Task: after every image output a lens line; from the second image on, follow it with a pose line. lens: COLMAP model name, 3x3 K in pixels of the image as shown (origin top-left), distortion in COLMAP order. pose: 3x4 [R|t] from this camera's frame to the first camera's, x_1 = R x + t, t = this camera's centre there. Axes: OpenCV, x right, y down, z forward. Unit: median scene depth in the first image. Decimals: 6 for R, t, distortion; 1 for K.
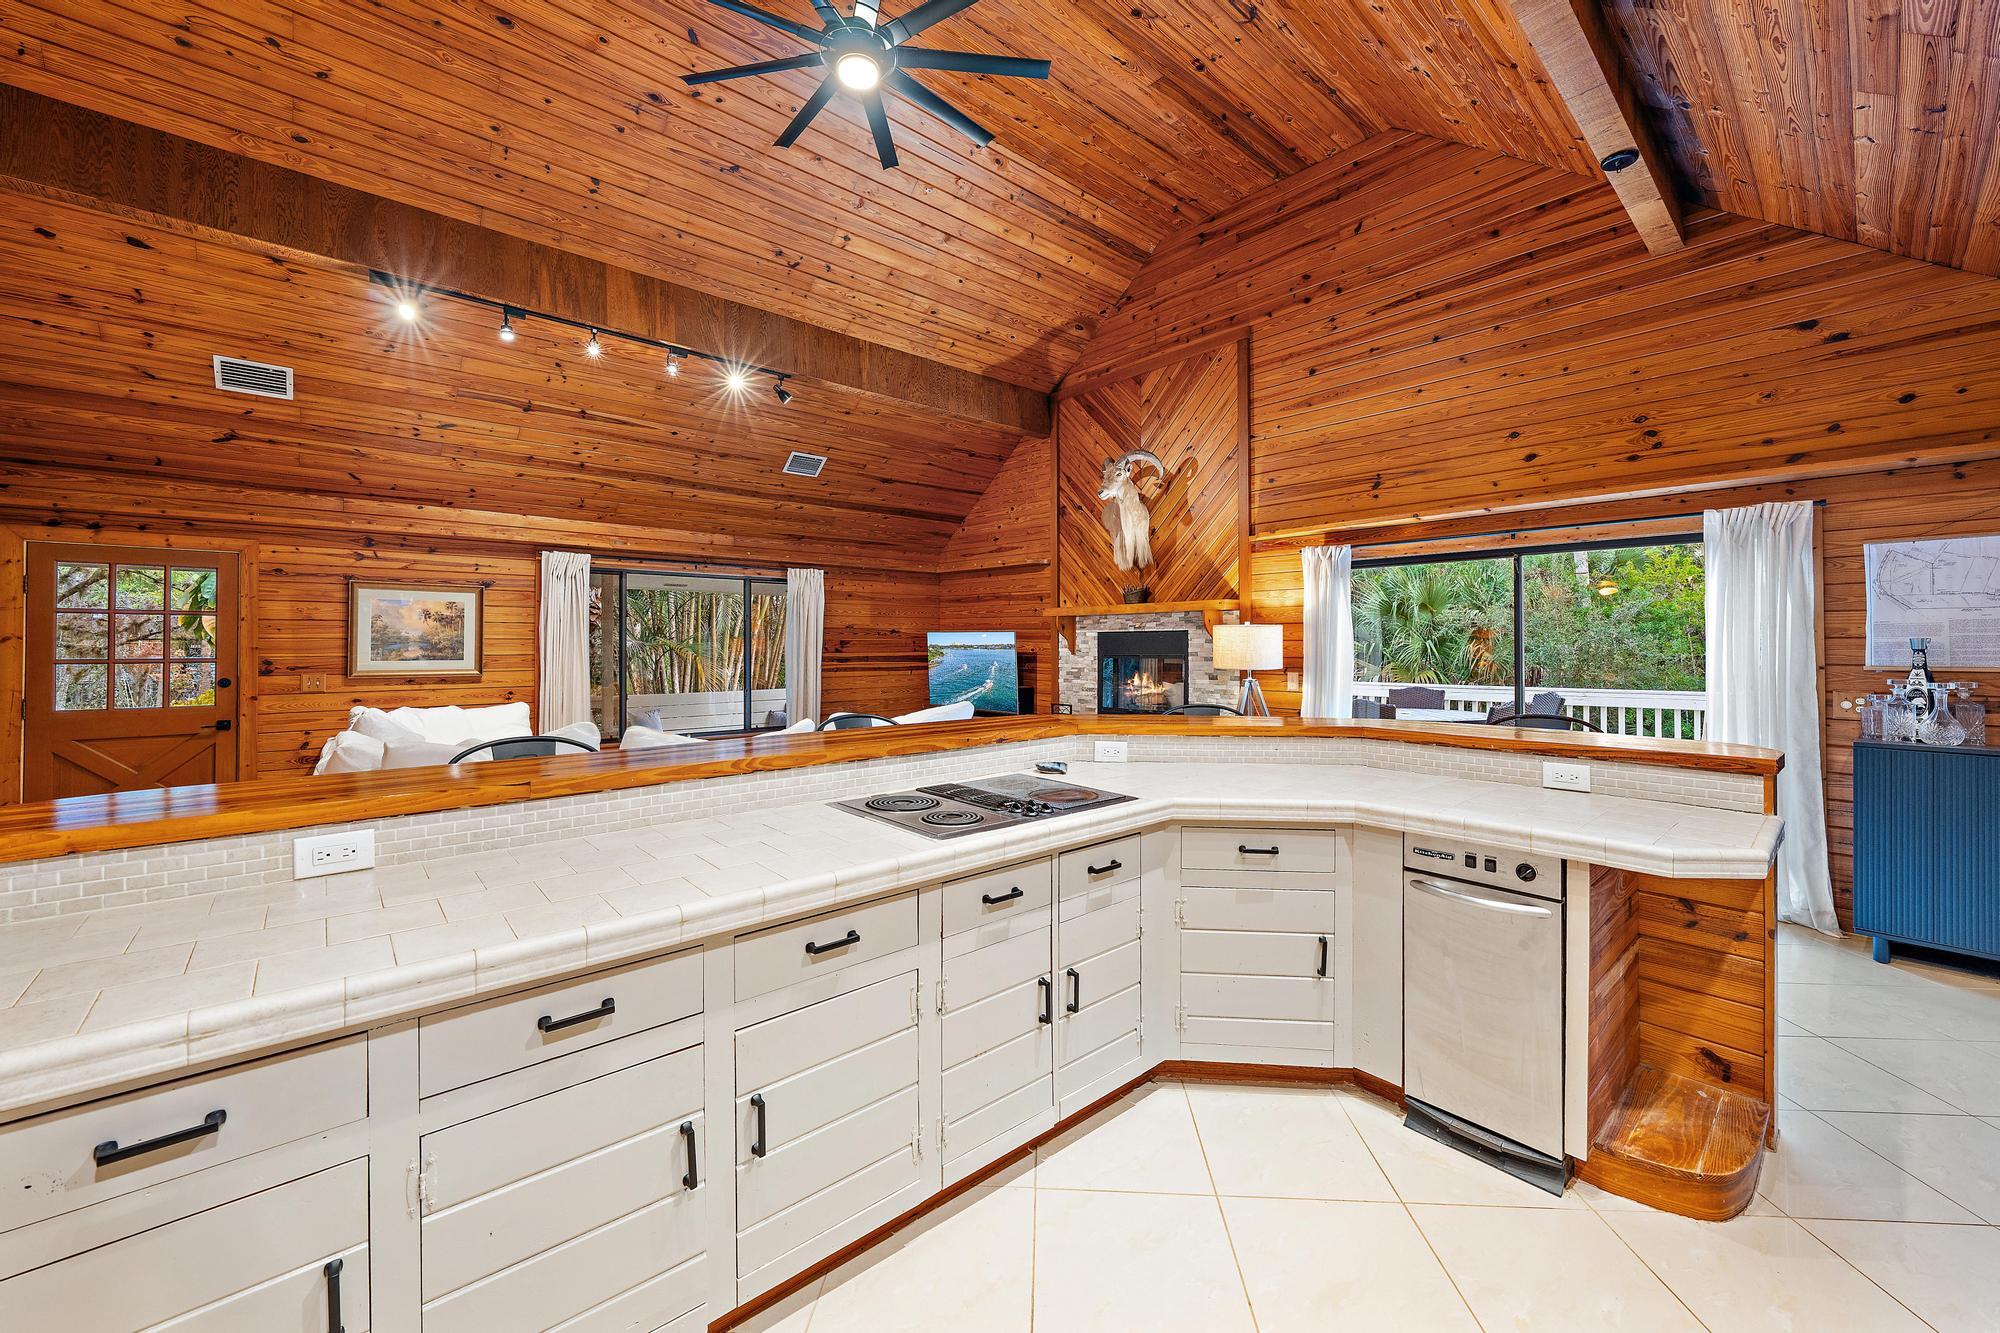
lens RADIAL K [[777.4, 0, 1006.4], [0, 777.4, 649.4], [0, 0, 1]] dist [-0.002315, -0.000320]
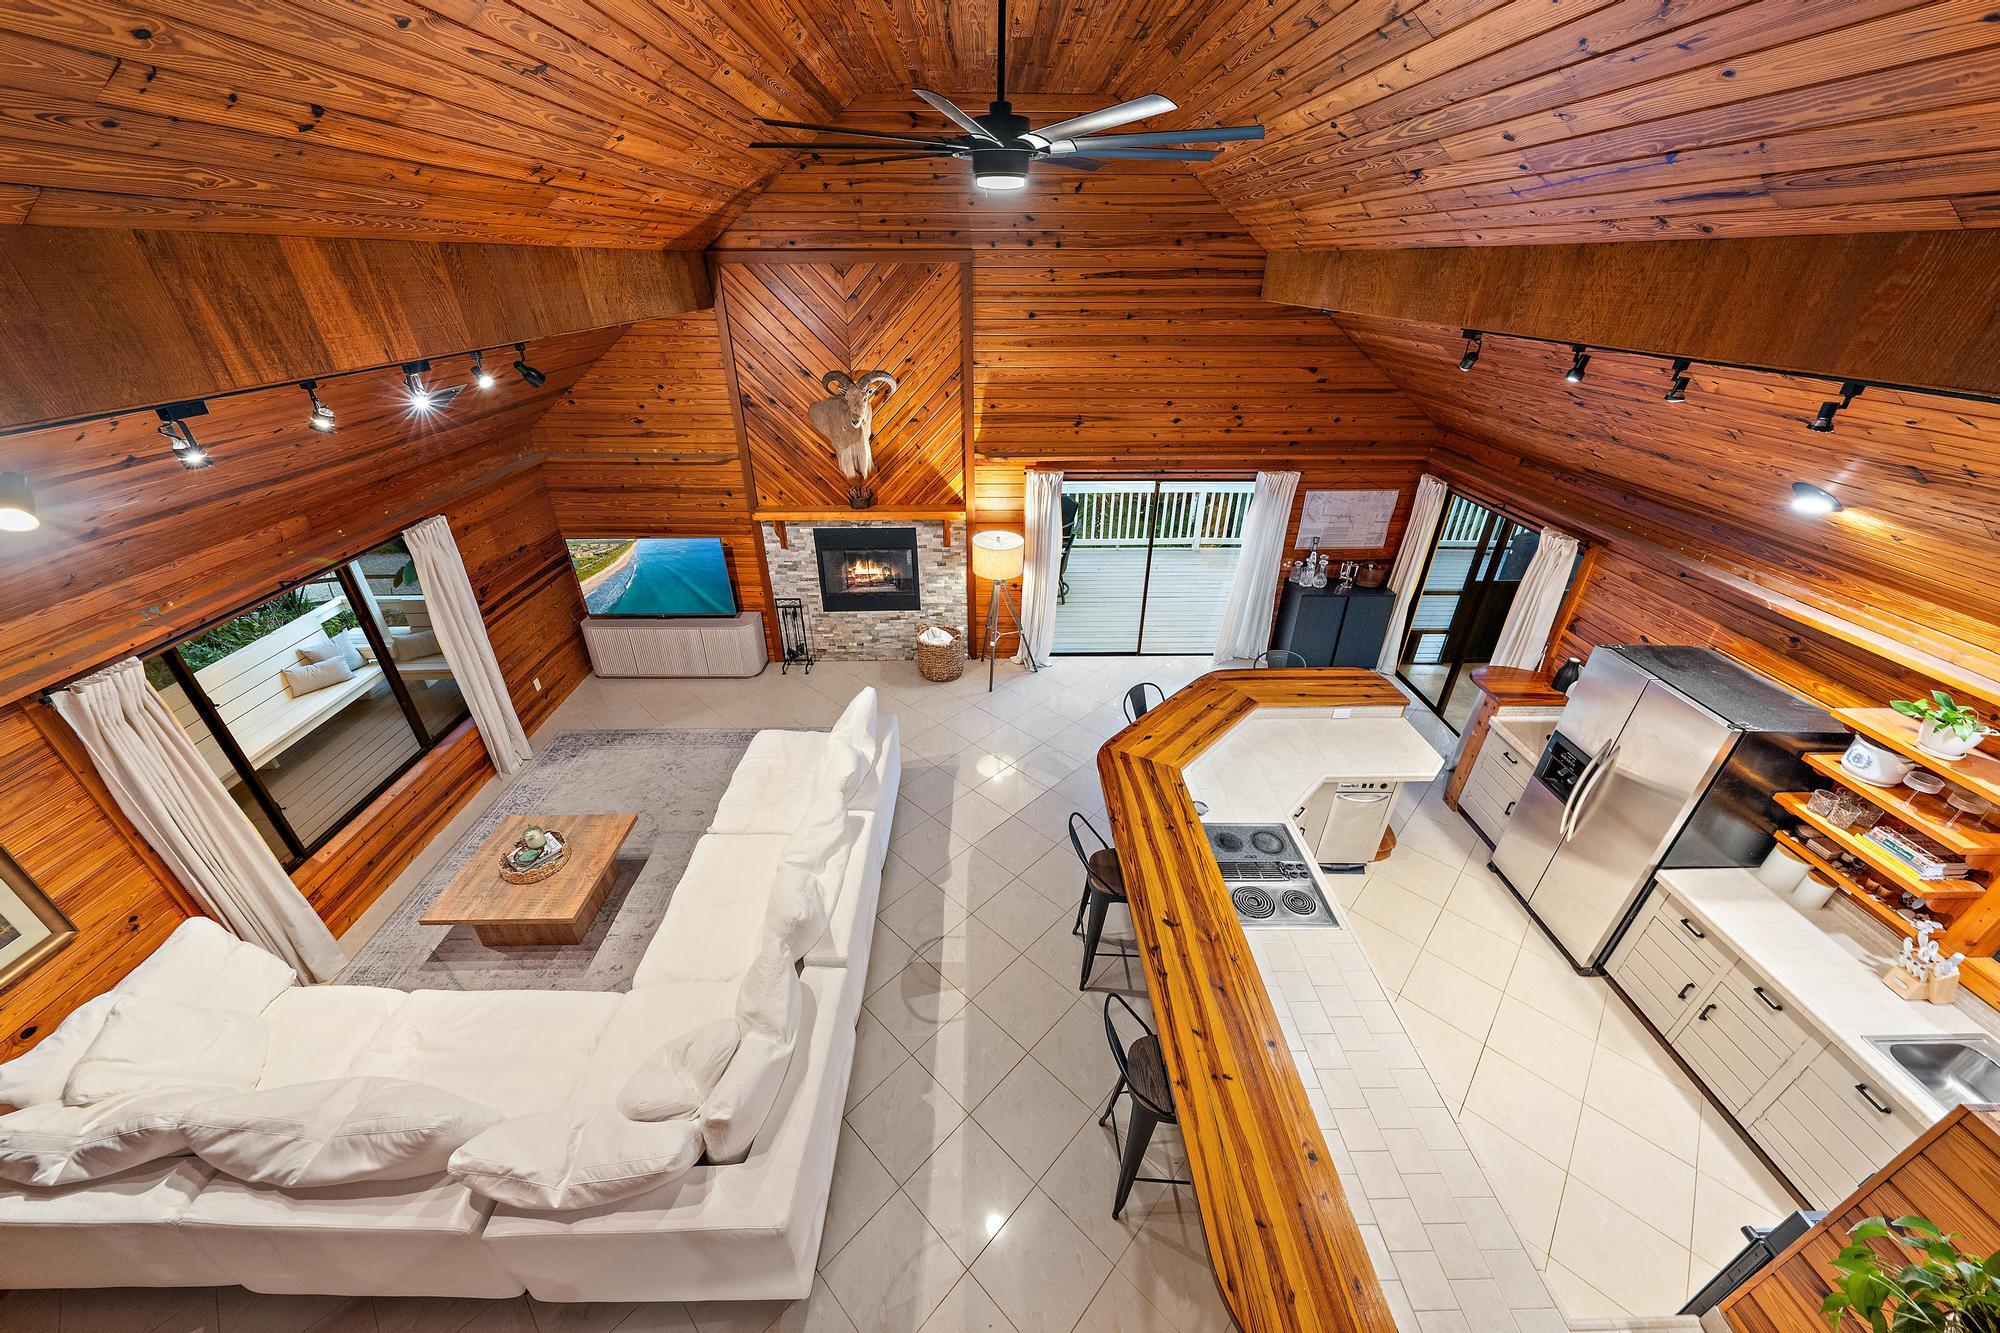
lens RADIAL K [[704.8, 0, 990.7], [0, 704.8, 667.0], [0, 0, 1]] dist [-0.000230, -0.000043]
pose [[0.649473, -0.377216, 0.660222, -0.508425], [0.001593, 0.868947, 0.494903, -0.393963], [-0.760383, -0.320374, 0.564958, 0.260024]]
